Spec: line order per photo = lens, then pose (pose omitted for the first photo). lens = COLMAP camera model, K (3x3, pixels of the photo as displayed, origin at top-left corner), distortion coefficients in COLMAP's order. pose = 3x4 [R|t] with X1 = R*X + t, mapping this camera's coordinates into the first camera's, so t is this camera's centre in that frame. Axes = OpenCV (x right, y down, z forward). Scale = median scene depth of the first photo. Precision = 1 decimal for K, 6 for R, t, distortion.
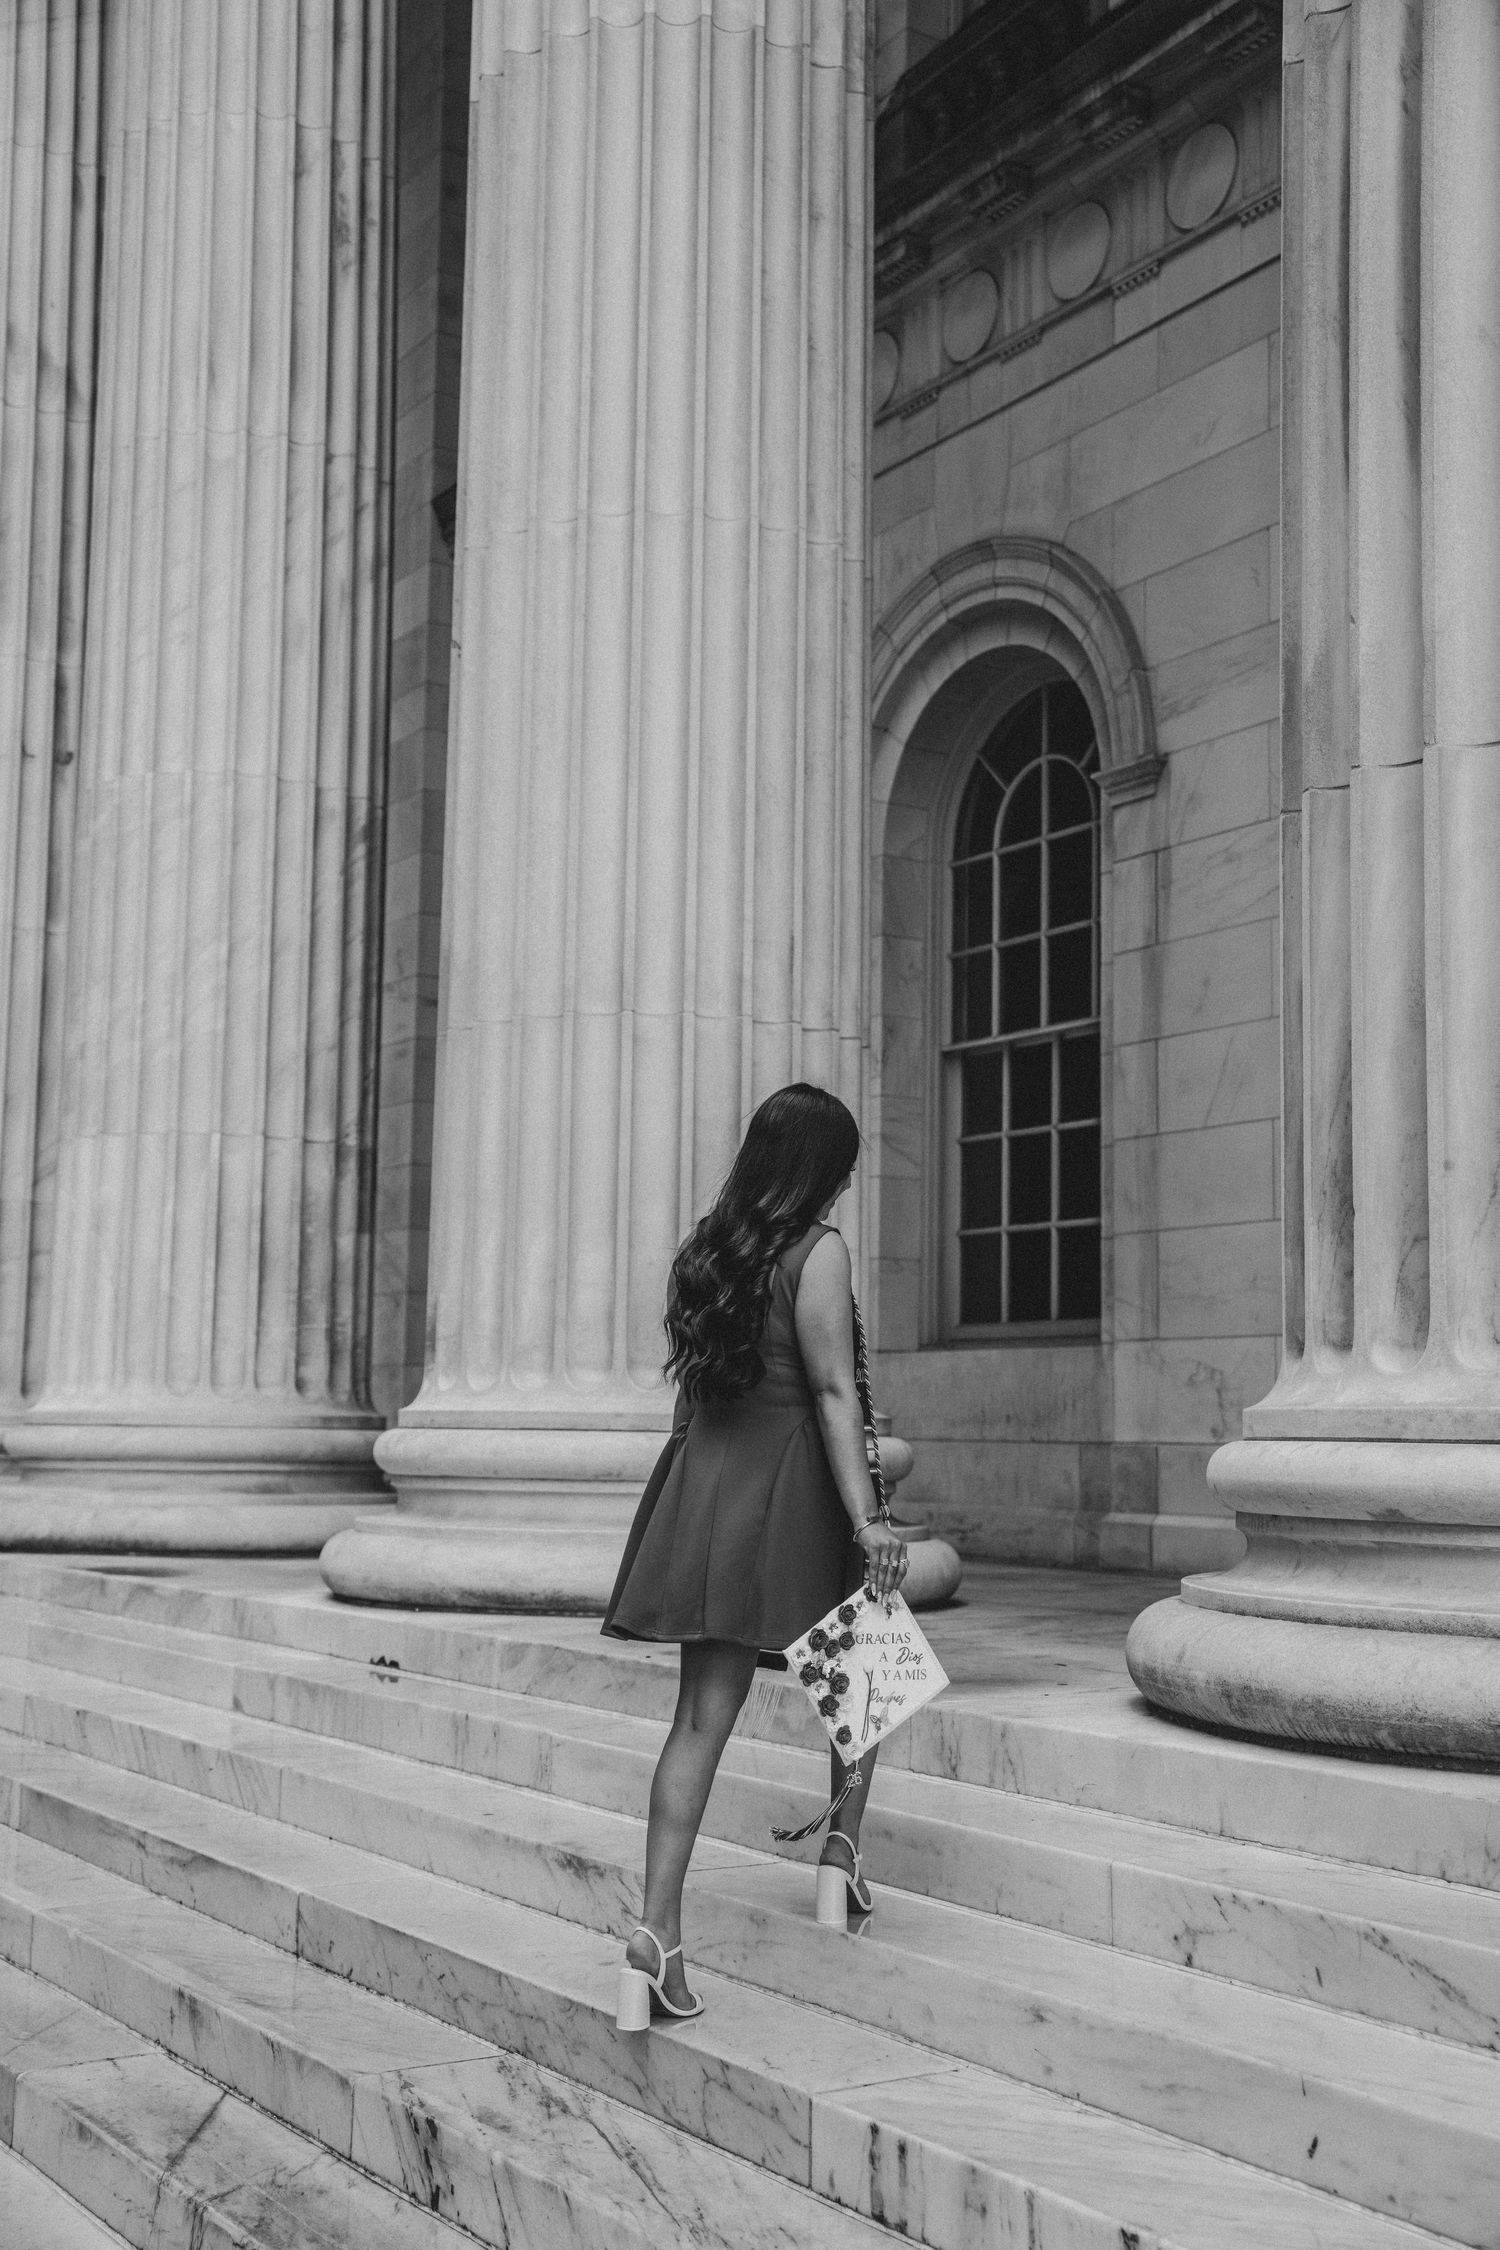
lens RADIAL K [[2537.7, 0, 750.0], [0, 2537.7, 1125.0], [0, 0, 1]] dist [0.068841, 0.076843]
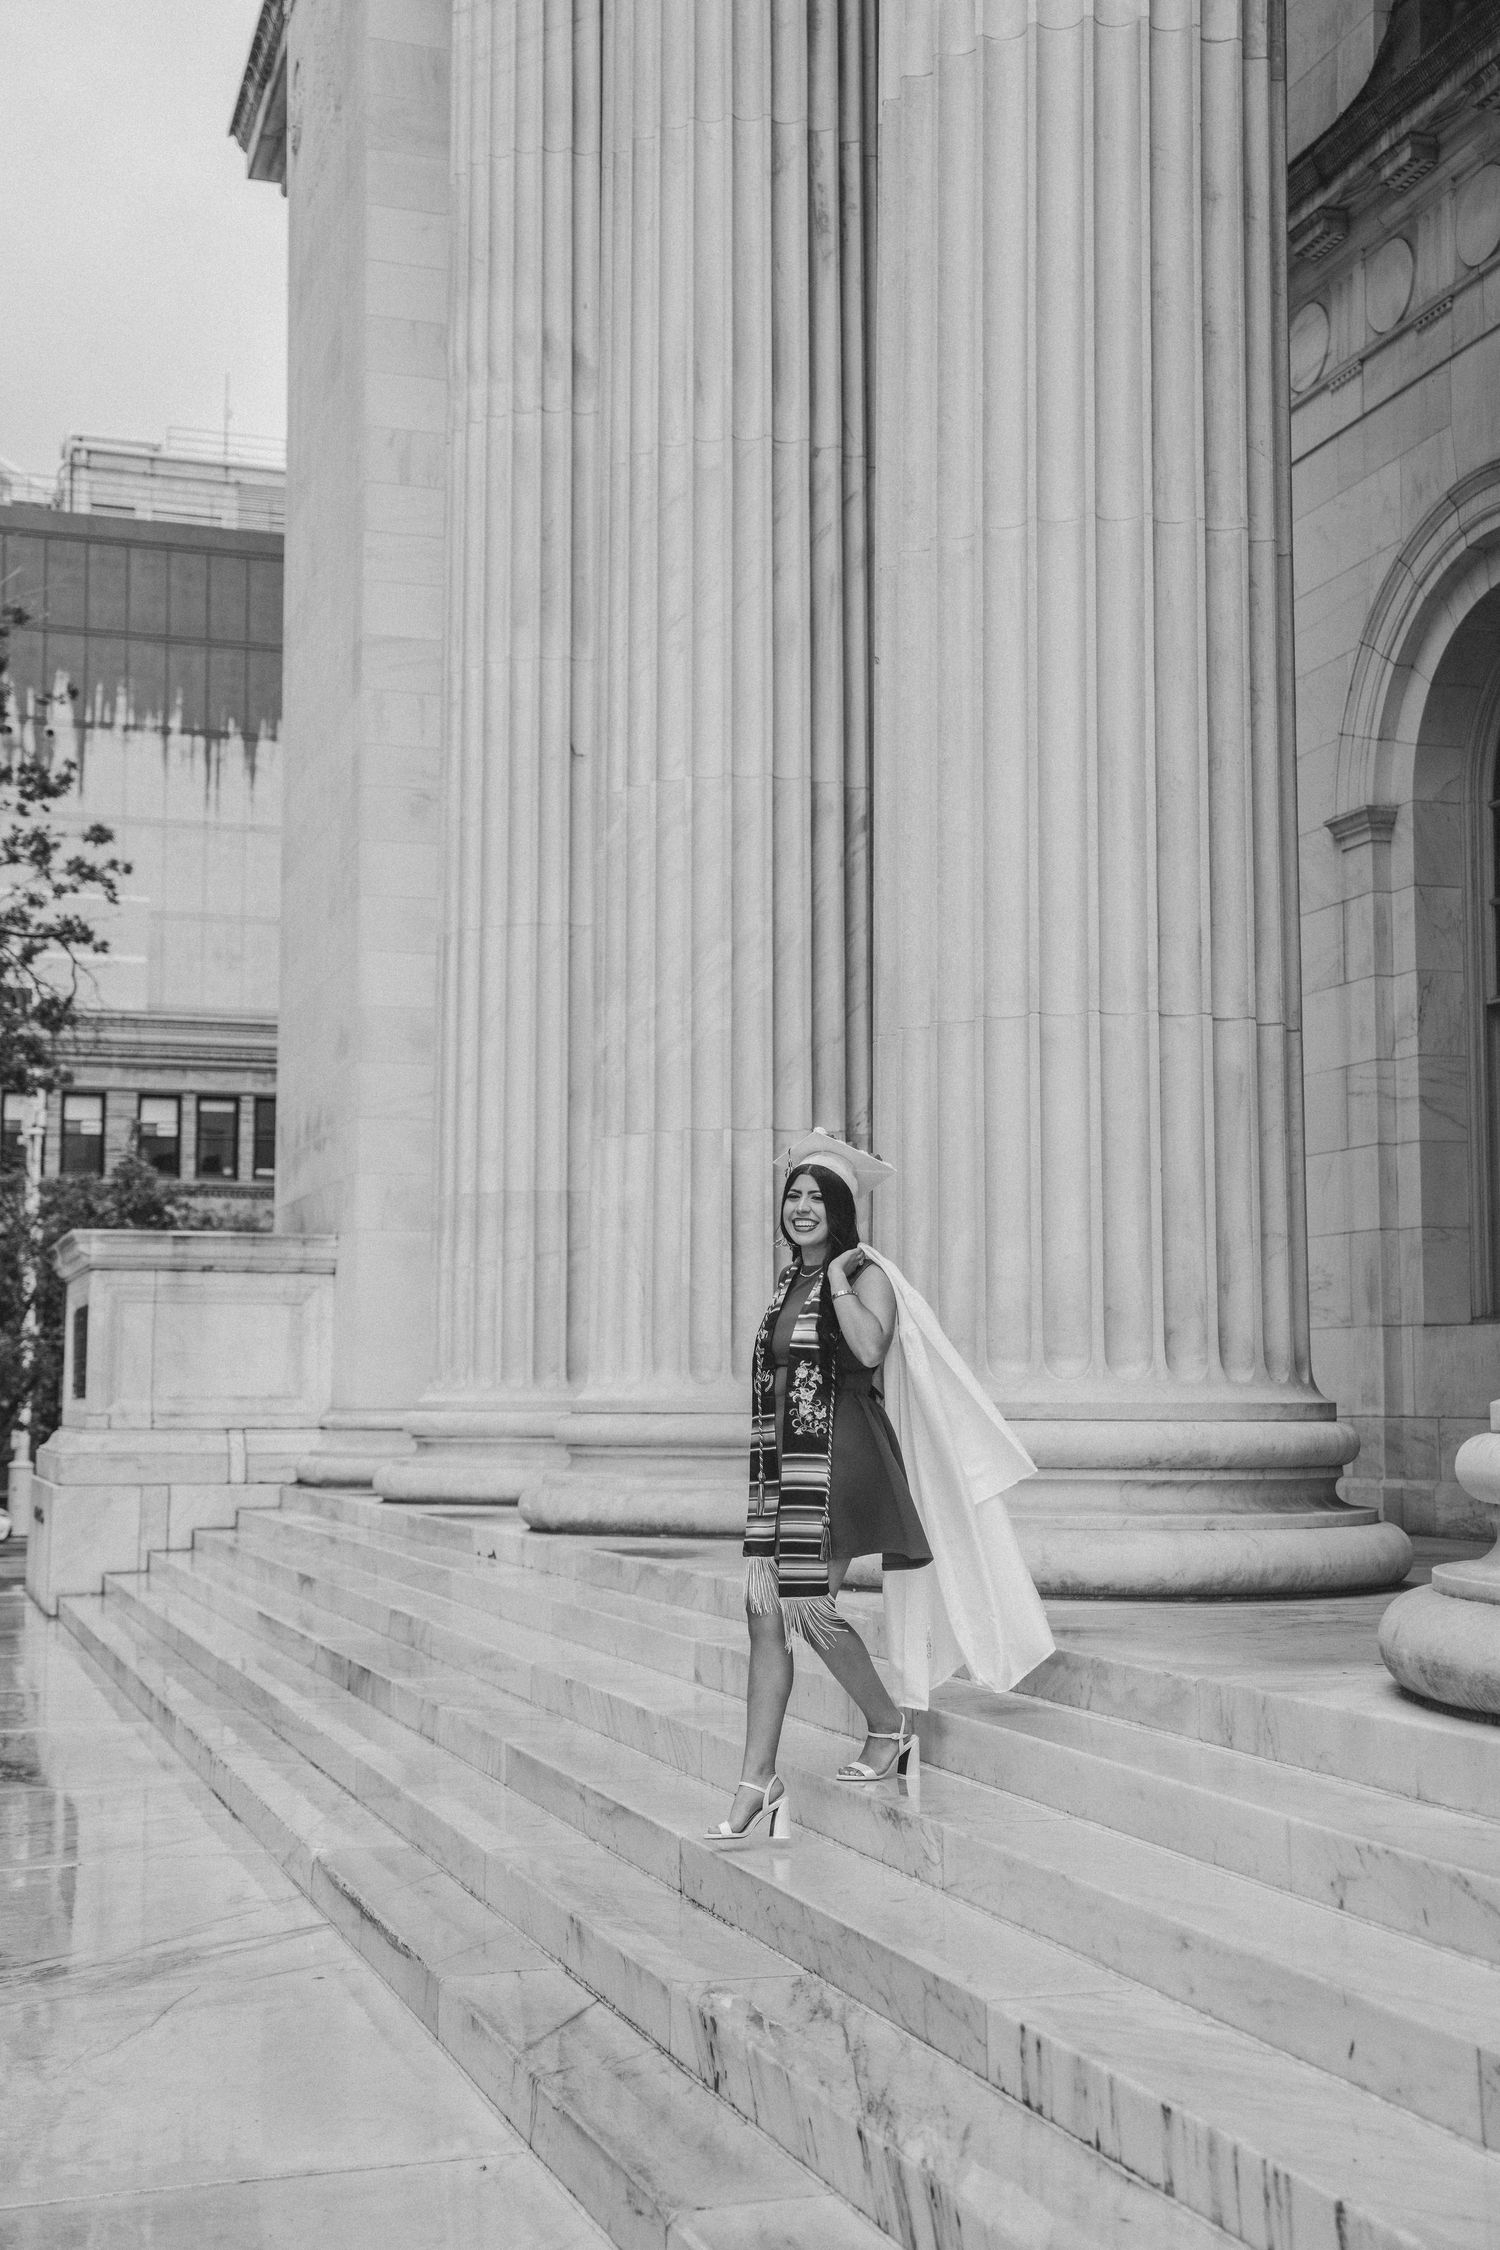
lens RADIAL K [[2819.3, 0, 750.0], [0, 2819.3, 1125.0], [0, 0, 1]] dist [0.109999, 0.093732]
pose [[0.963554, -0.041223, -0.264318, 0.103621], [0.047414, 0.998729, 0.017083, -0.018035], [0.263278, -0.028993, 0.964284, -0.100443]]
